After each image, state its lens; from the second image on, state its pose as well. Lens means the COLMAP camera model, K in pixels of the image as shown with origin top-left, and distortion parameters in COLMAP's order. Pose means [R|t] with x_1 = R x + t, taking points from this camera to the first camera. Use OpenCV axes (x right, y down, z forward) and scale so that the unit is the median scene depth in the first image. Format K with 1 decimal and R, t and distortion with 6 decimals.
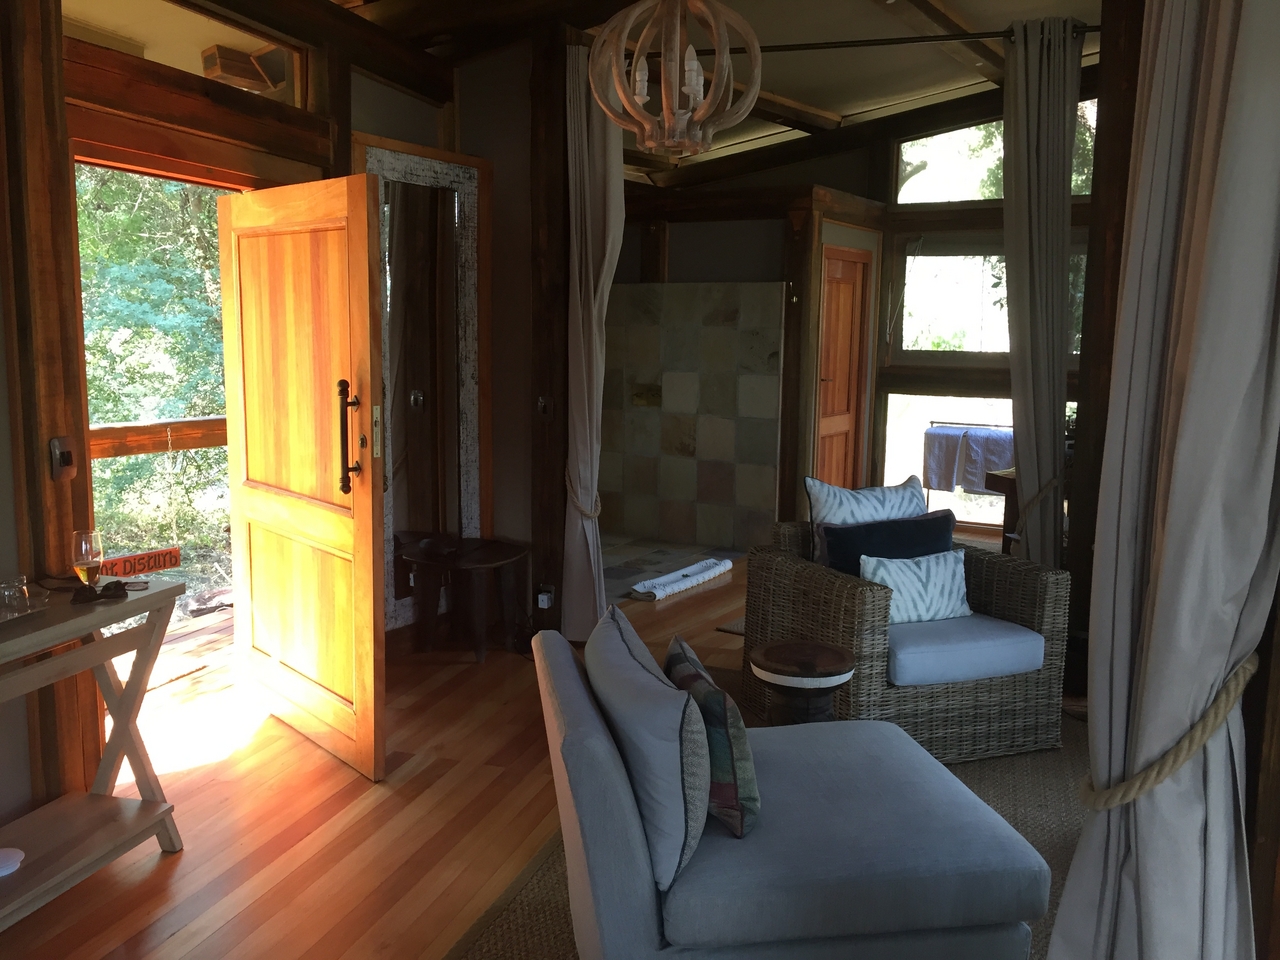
lens RADIAL K [[1093.3, 0, 636.6], [0, 1093.3, 483.1], [0, 0, 1]] dist [0.018157, -0.013262]
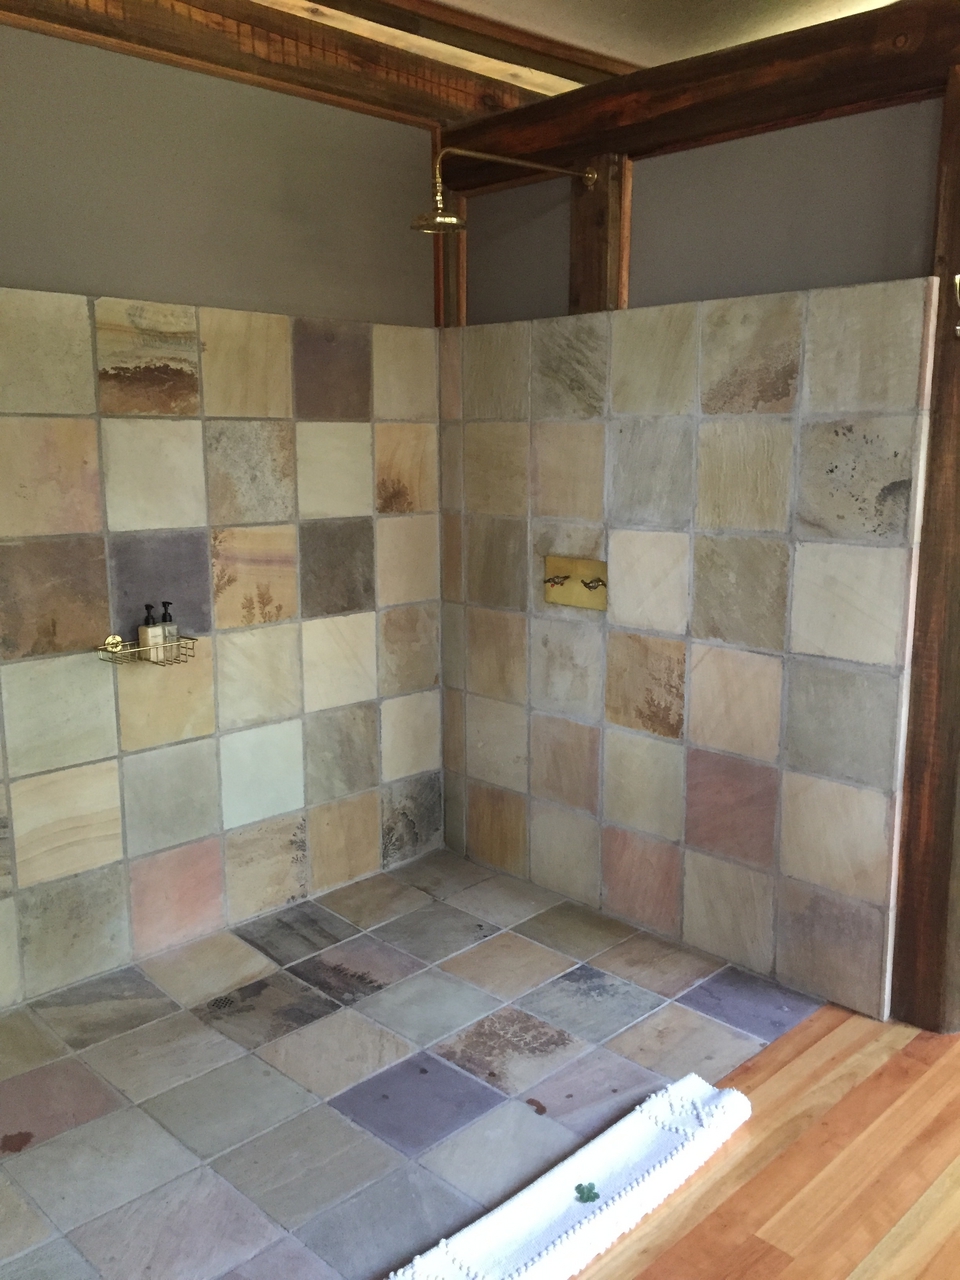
lens RADIAL K [[1093.3, 0, 476.8], [0, 1093.3, 640.9], [0, 0, 1]] dist [0.018157, -0.013262]
pose [[0.971618, 0.024970, -0.235234, 0.074671], [-0.014064, 0.998752, 0.047926, -0.079347], [0.236138, -0.043257, 0.970756, 0.590112]]
